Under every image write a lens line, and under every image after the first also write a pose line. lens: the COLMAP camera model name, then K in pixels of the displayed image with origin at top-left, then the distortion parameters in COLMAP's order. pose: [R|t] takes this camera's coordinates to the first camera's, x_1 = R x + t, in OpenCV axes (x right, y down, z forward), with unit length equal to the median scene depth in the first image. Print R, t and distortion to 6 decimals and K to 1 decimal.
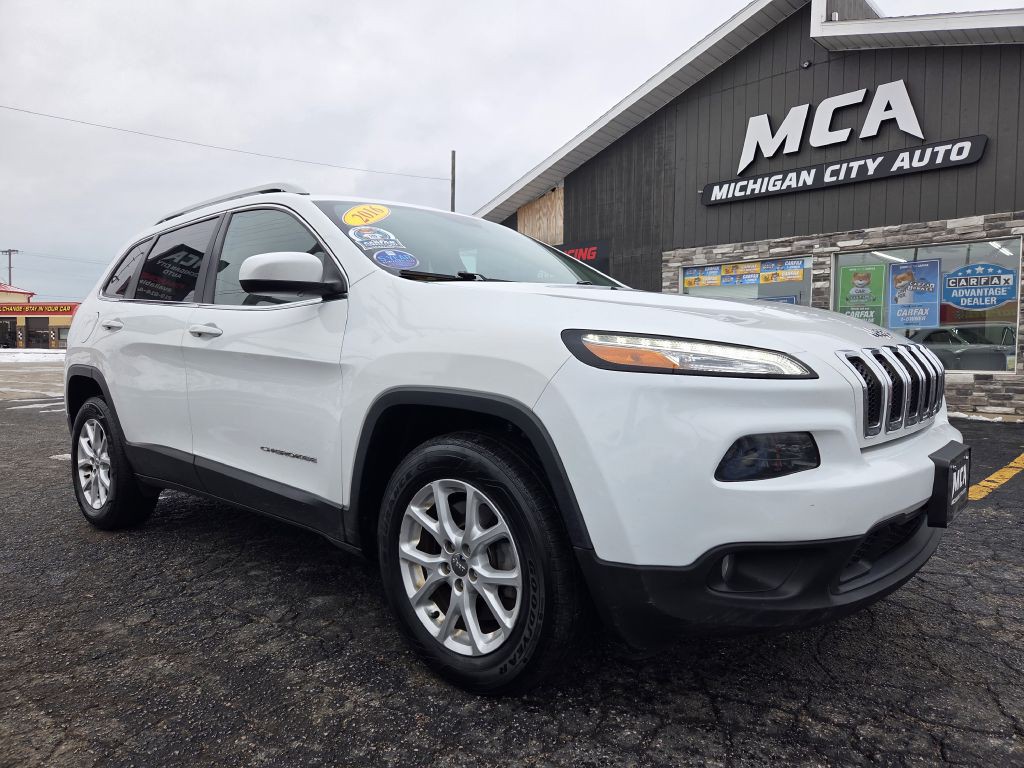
lens RADIAL K [[682.0, 0, 513.3], [0, 682.0, 380.3], [0, 0, 1]] dist [0.071901, -0.053338]
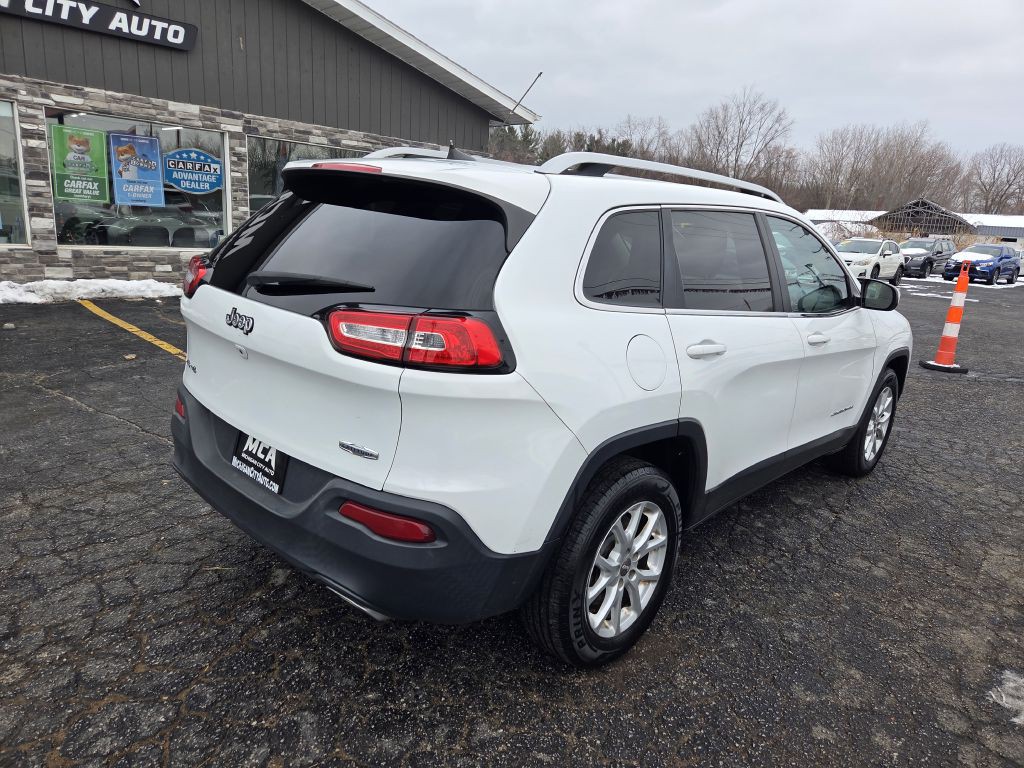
lens RADIAL K [[684.4, 0, 522.3], [0, 684.4, 384.2], [0, 0, 1]] dist [0.064578, -0.043441]
pose [[0.023574, -0.236472, 0.971352, -0.464521], [-0.022087, 0.971262, 0.236986, -0.075920], [-0.999478, -0.027041, 0.017674, 0.429331]]
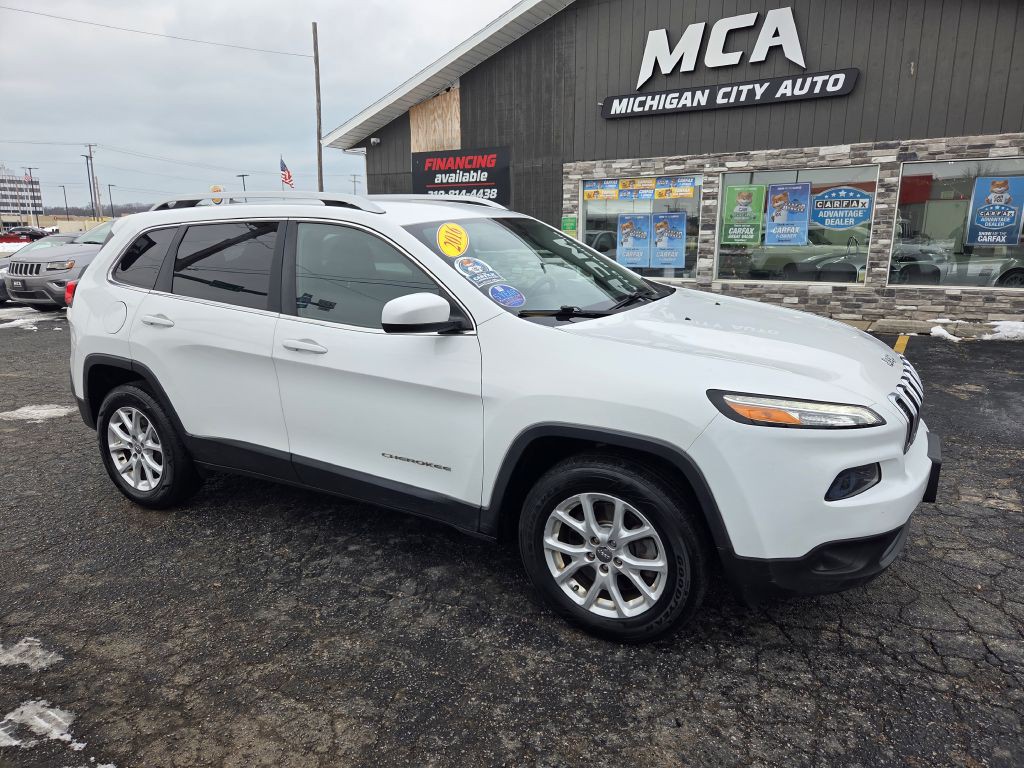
lens RADIAL K [[682.0, 0, 513.3], [0, 682.0, 380.3], [0, 0, 1]] dist [0.071901, -0.053338]
pose [[0.978494, -0.051386, 0.199771, -0.099780], [0.016715, 0.985042, 0.171504, -0.058346], [-0.205596, -0.164476, 0.964717, -0.036671]]
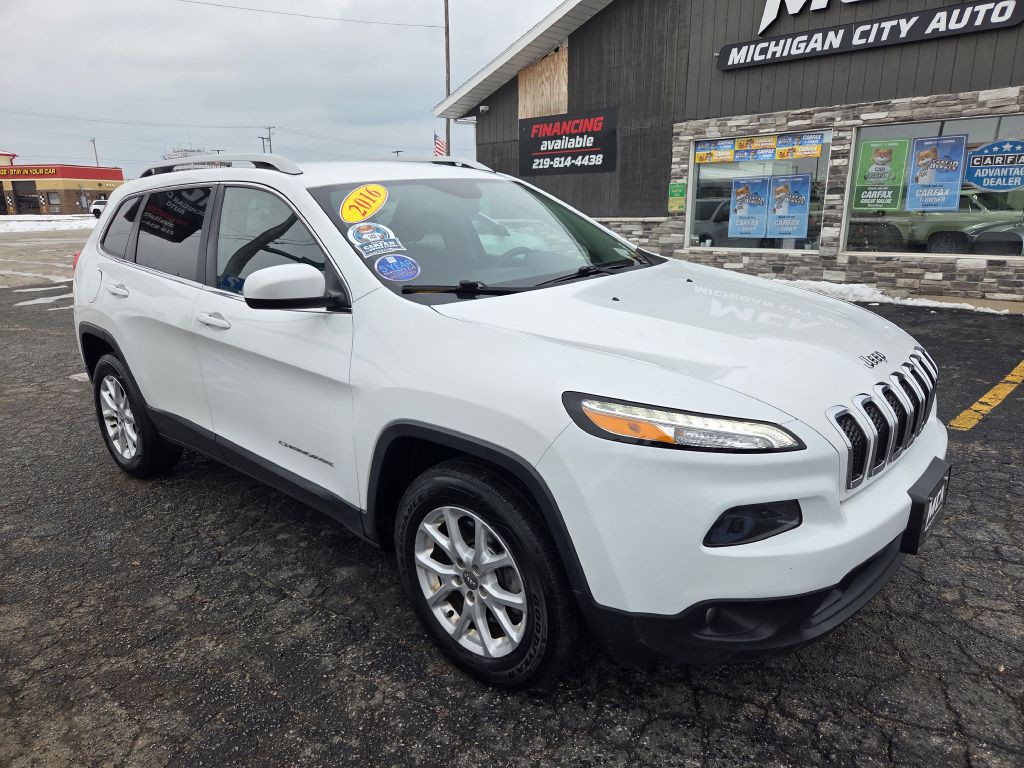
lens RADIAL K [[683.4, 0, 508.3], [0, 683.4, 384.3], [0, 0, 1]] dist [0.070232, -0.054589]
pose [[0.999748, -0.016086, -0.015633, 0.001007], [0.019024, 0.977314, 0.210942, -0.054622], [0.011885, -0.211186, 0.977374, -0.003116]]
